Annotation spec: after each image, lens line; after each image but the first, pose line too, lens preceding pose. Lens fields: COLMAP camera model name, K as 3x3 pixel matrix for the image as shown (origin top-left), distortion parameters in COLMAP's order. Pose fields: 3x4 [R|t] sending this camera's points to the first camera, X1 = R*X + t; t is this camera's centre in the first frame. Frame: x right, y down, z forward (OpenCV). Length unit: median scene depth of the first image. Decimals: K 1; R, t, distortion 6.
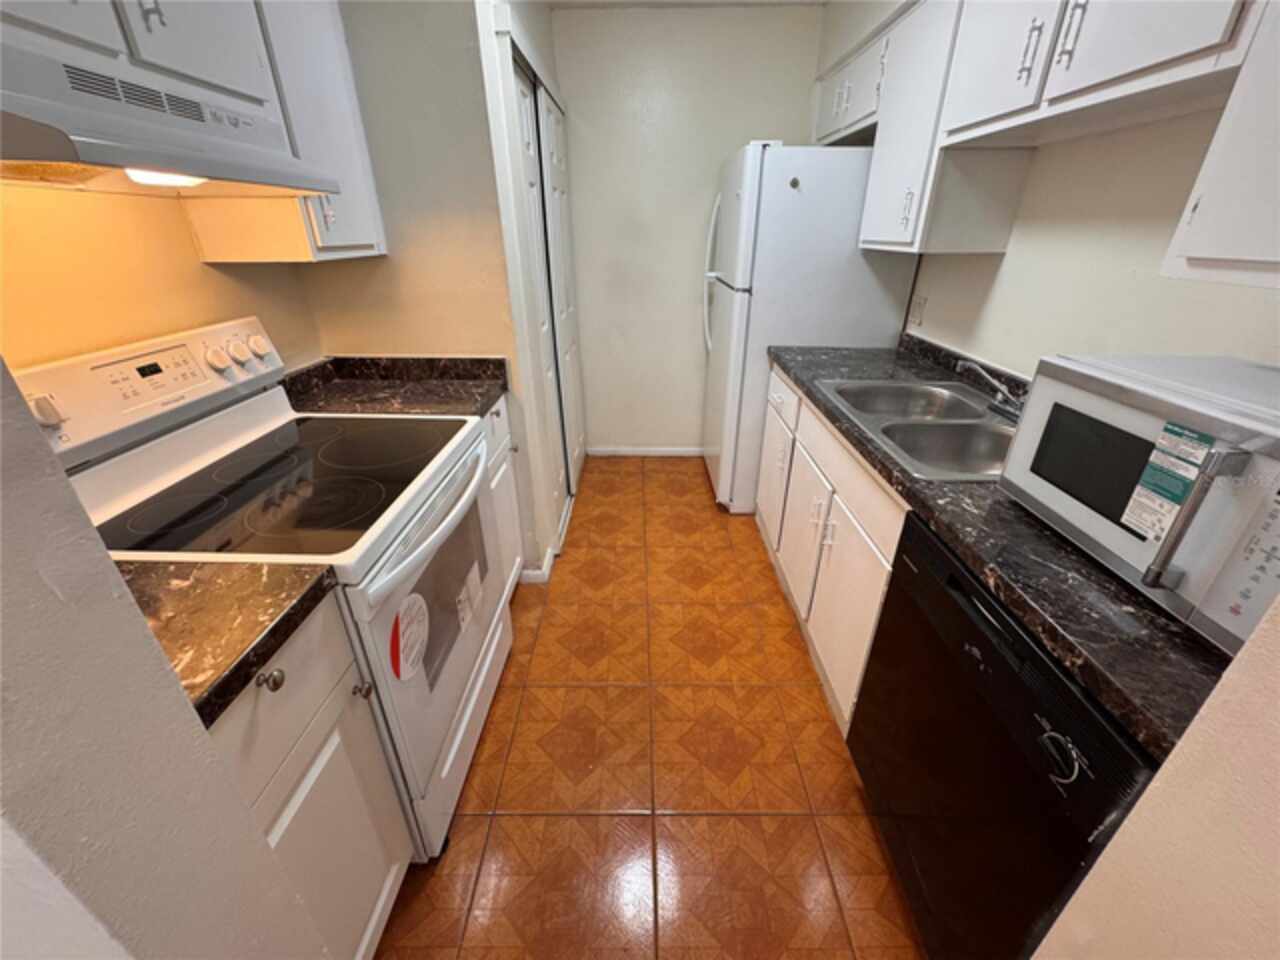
lens RADIAL K [[502.3, 0, 638.0], [0, 502.3, 474.7], [0, 0, 1]] dist [-0.000199, -0.000773]
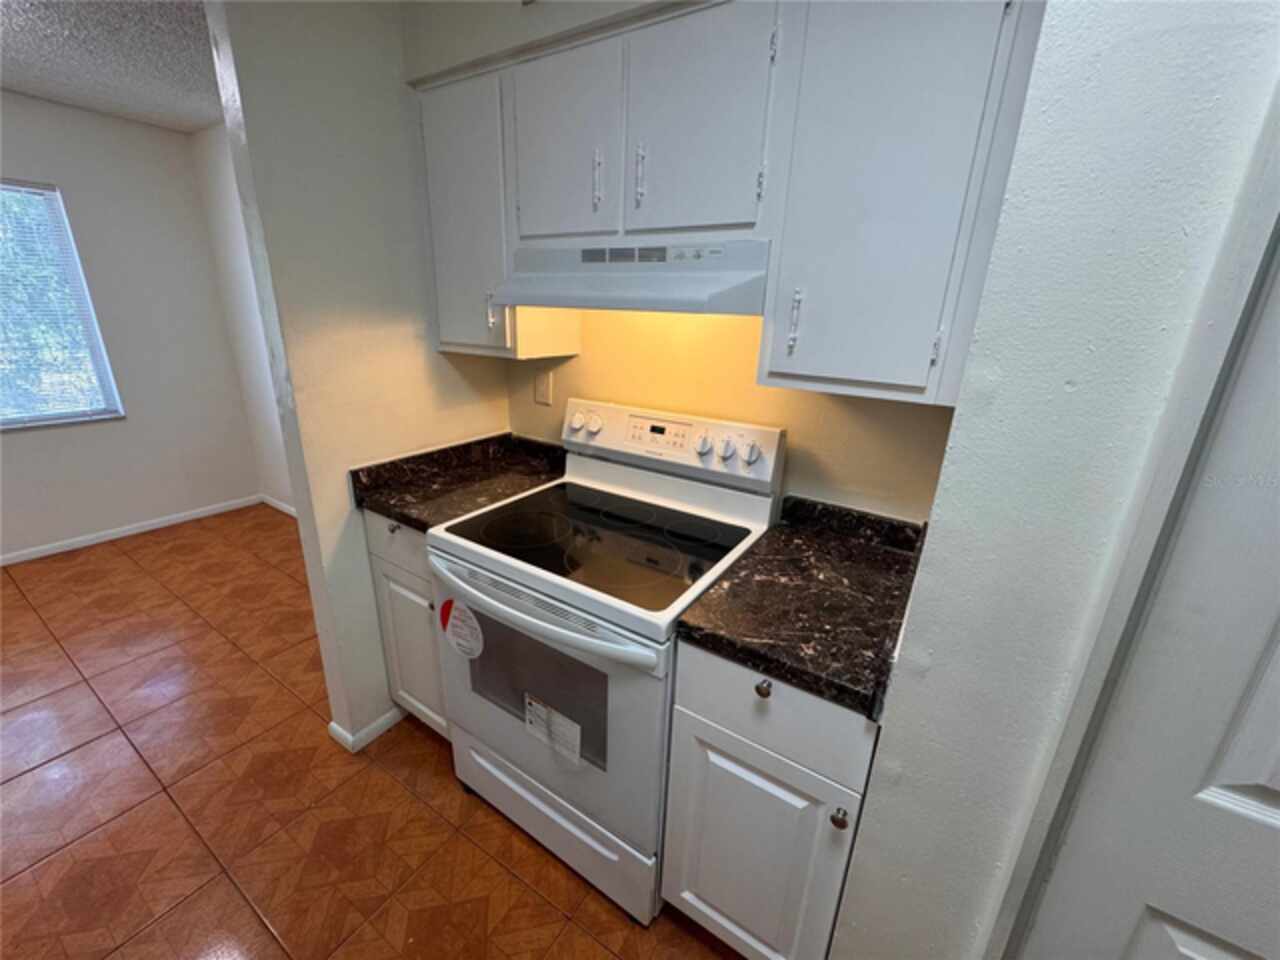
lens RADIAL K [[517.1, 0, 643.2], [0, 517.1, 483.3], [0, 0, 1]] dist [0.002820, 0.000059]
pose [[-0.540682, 0.256740, -0.801092, 0.190924], [-0.395945, 0.762542, 0.511621, -0.582736], [0.742220, 0.593813, -0.310638, 1.064130]]
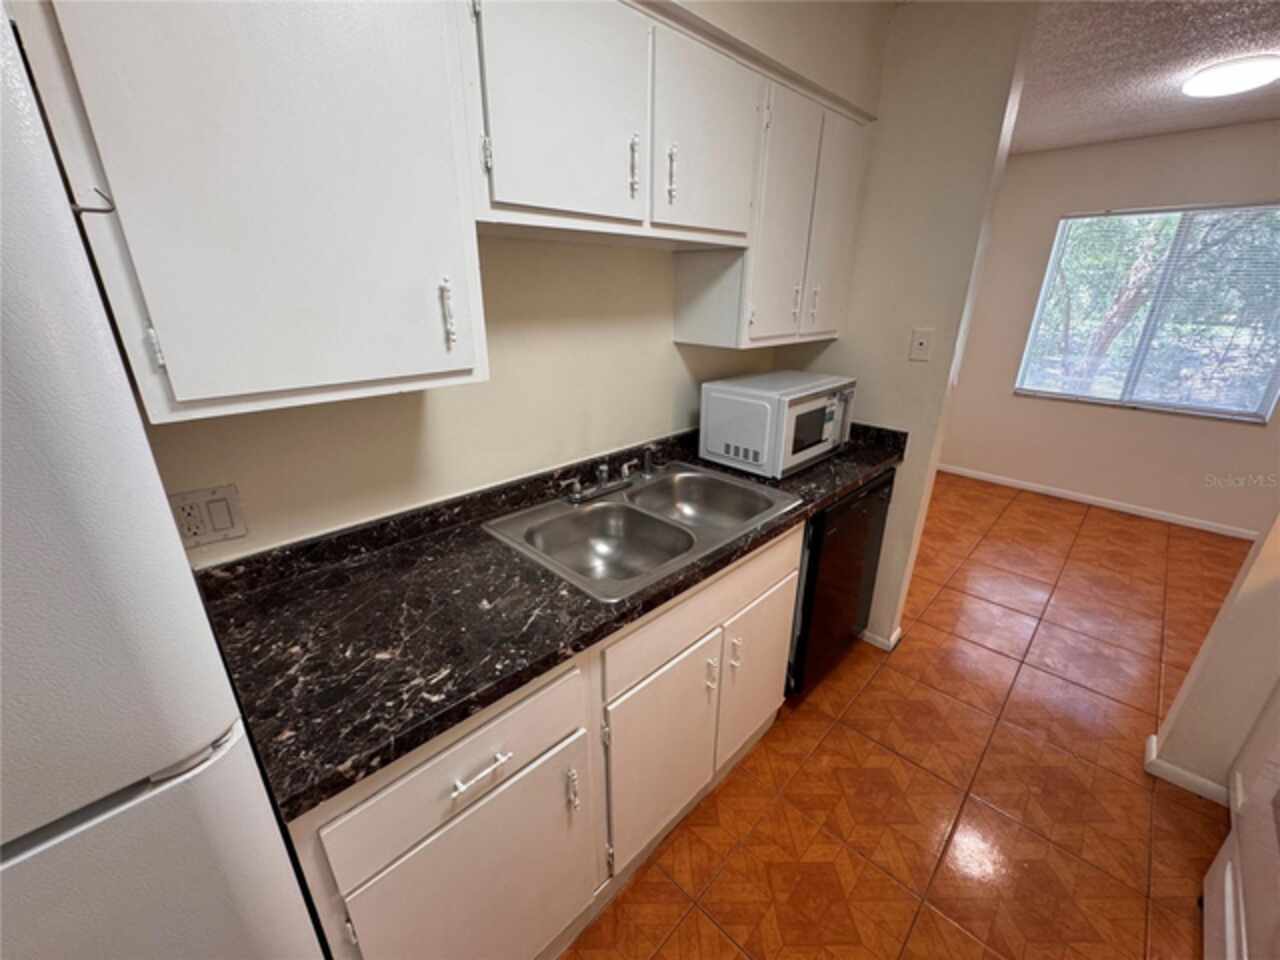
lens RADIAL K [[523.1, 0, 640.0], [0, 523.1, 480.0], [0, 0, 1]] dist [0.000508, -0.000073]
pose [[-0.722549, -0.251461, 0.643965, -0.022913], [0.293729, 0.731572, 0.615244, -0.783122], [-0.625817, 0.633695, -0.454735, 1.415037]]
